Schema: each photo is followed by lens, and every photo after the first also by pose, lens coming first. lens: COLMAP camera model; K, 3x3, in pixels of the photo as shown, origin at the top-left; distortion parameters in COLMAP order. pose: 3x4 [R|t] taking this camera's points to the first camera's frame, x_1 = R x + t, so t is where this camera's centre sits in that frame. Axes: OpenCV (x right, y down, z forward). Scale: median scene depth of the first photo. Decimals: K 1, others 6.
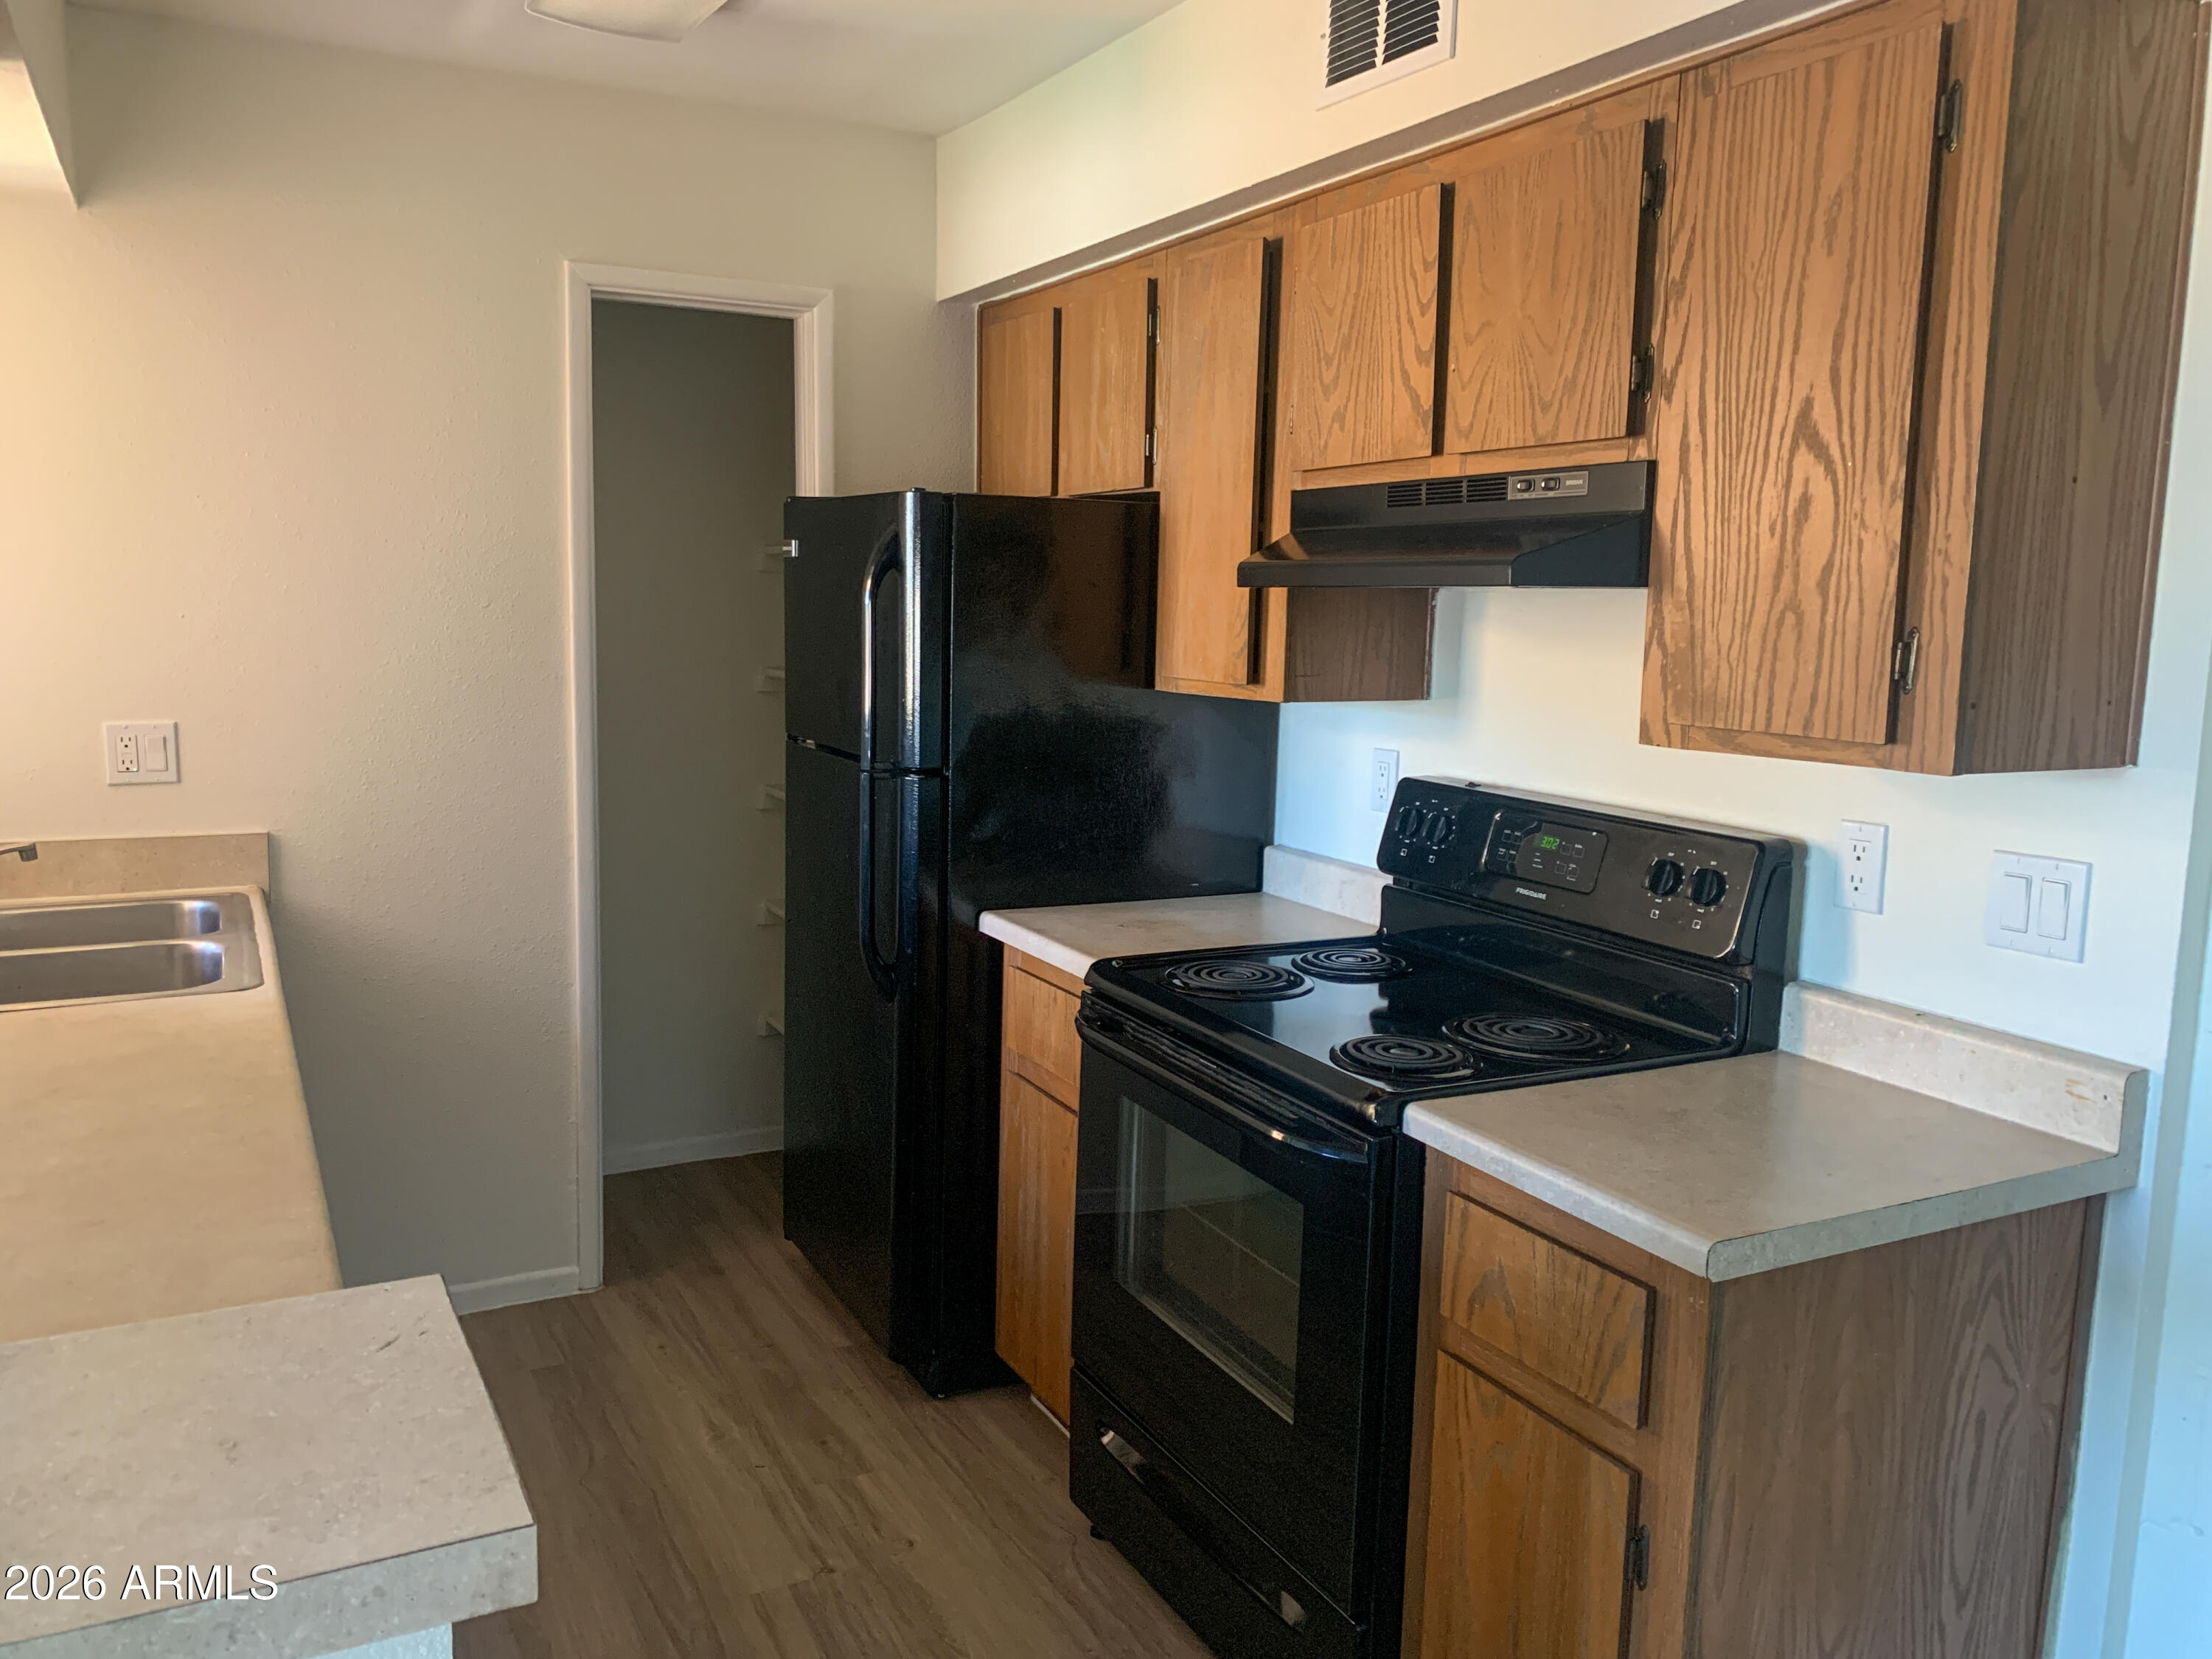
lens RADIAL K [[1693.1, 0, 1089.1], [0, 1693.1, 814.6], [0, 0, 1]] dist [0.054260, -0.062922]
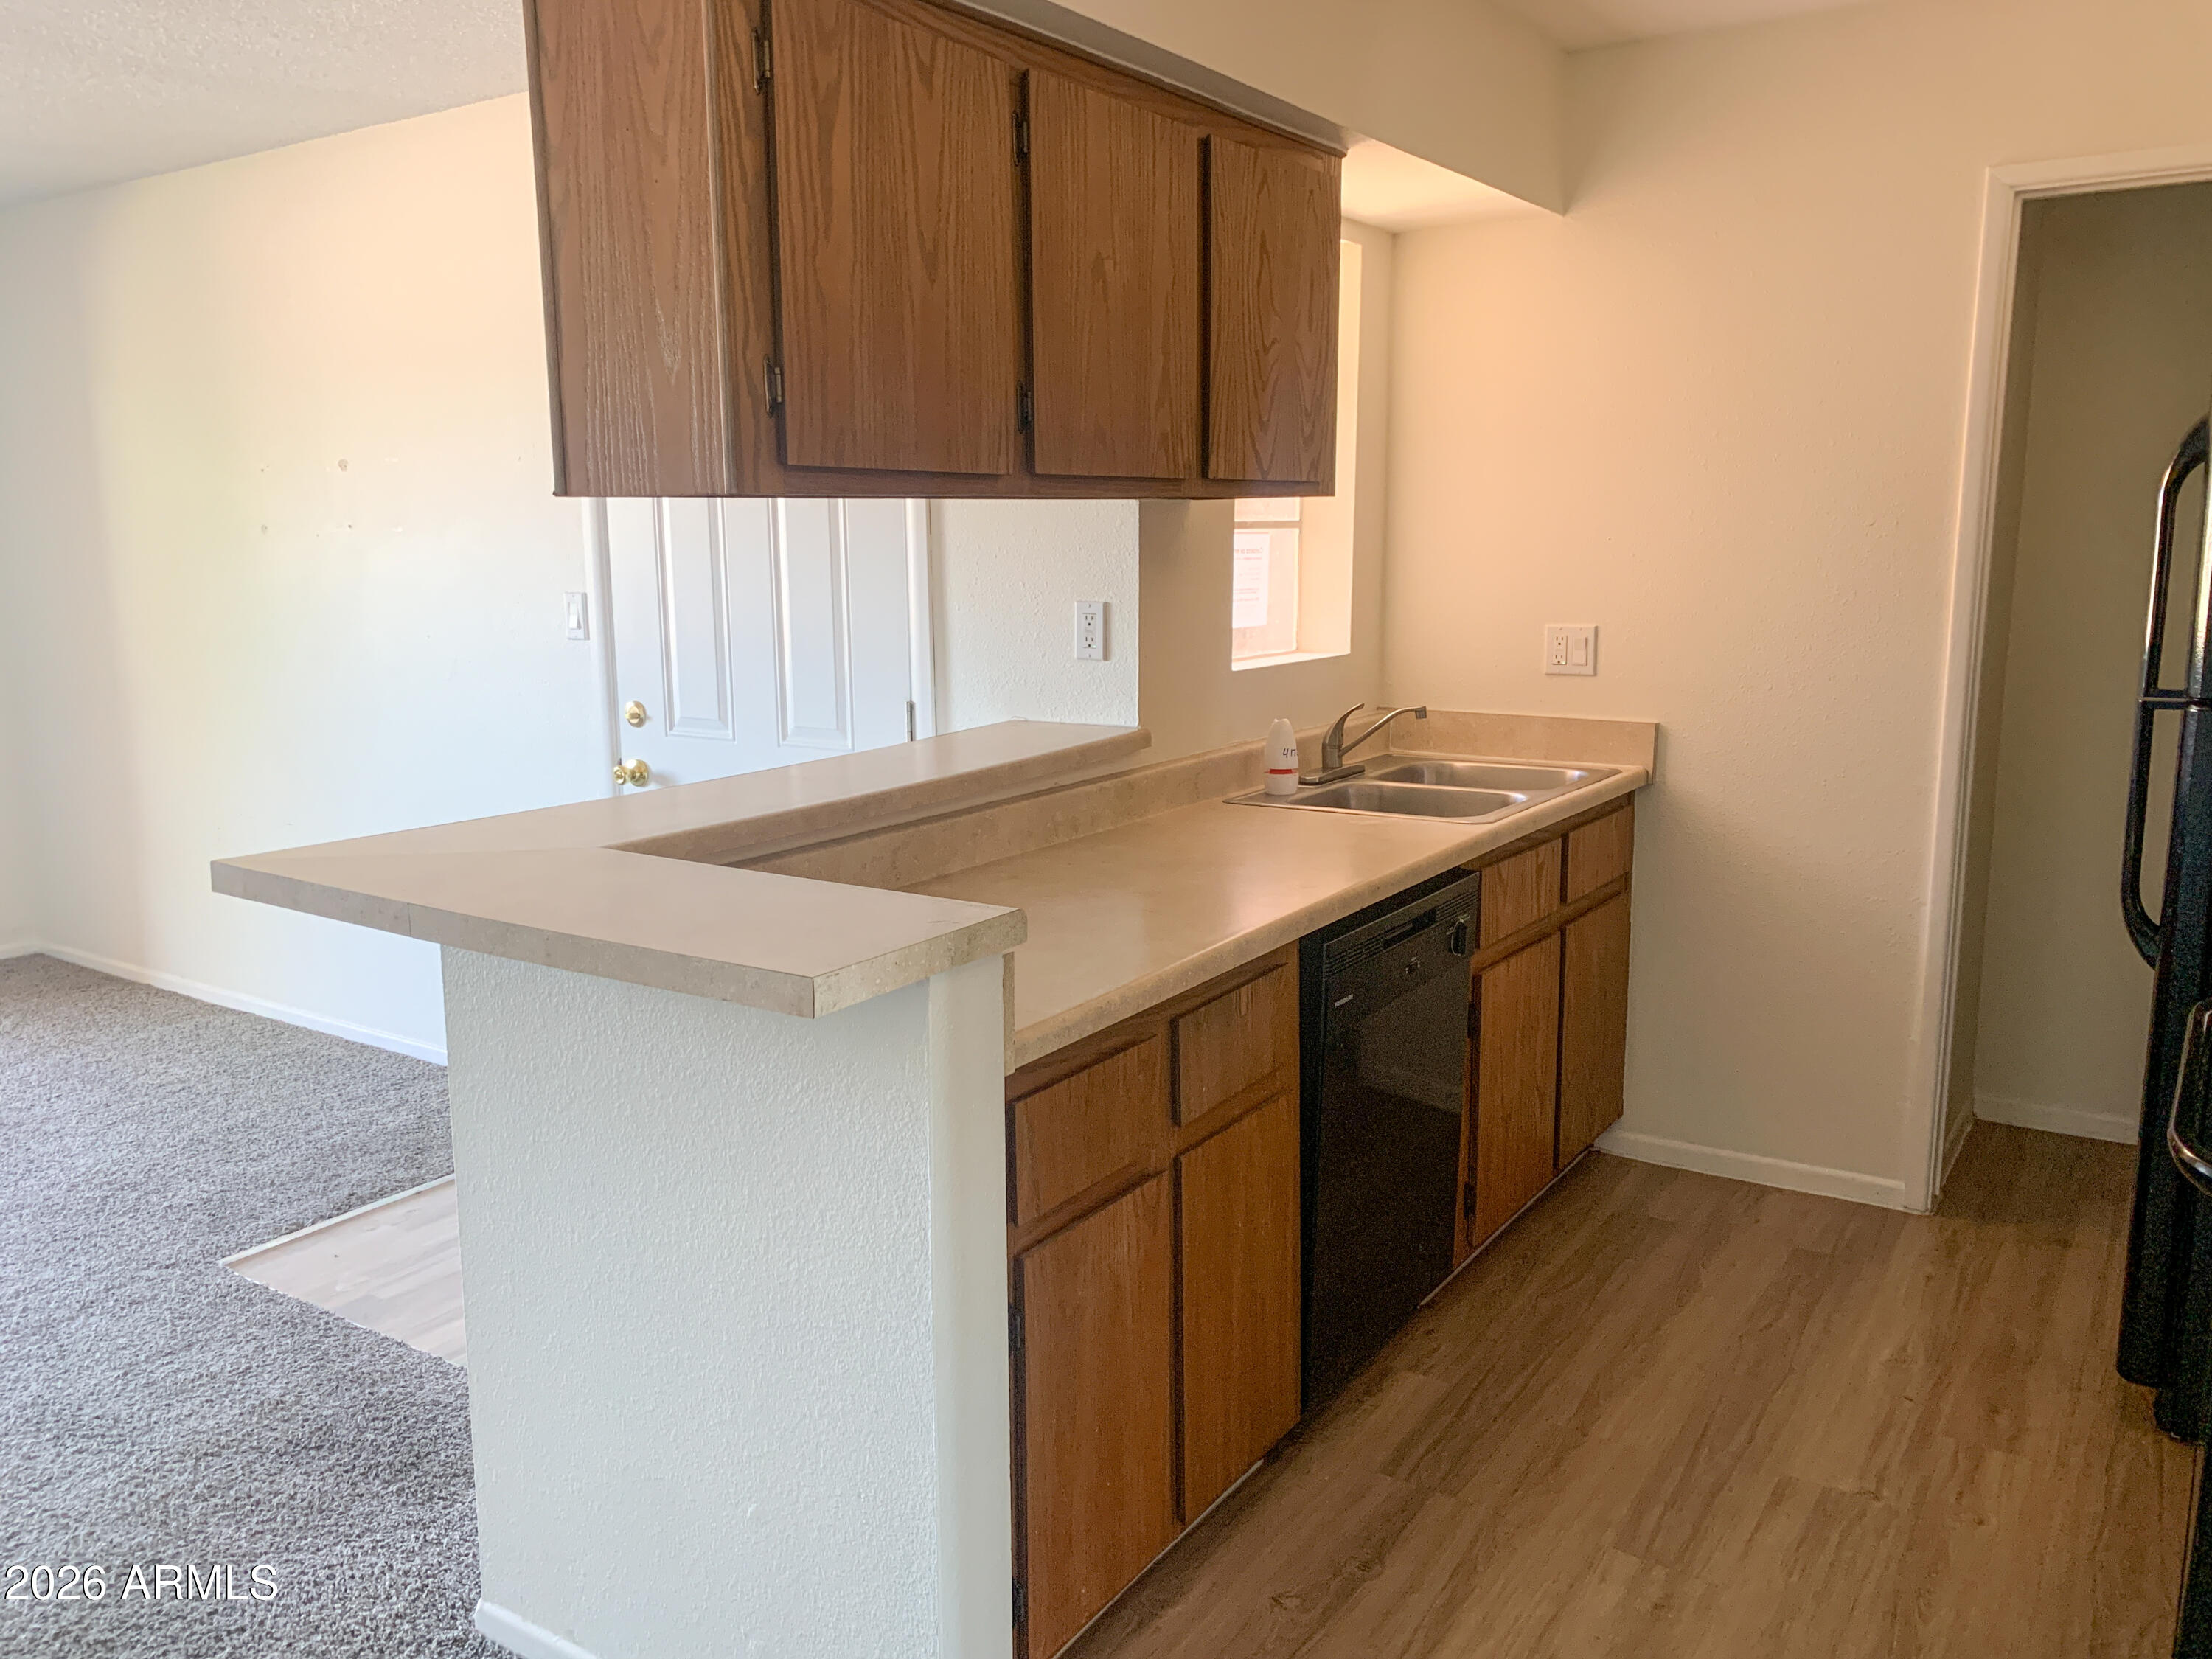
lens RADIAL K [[1693.1, 0, 1072.6], [0, 1693.1, 806.8], [0, 0, 1]] dist [0.054260, -0.062922]
pose [[0.470780, 0.117240, -0.874426, 0.473800], [-0.093791, 0.992165, 0.082530, 0.011162], [0.877251, 0.043160, 0.478088, 0.114198]]
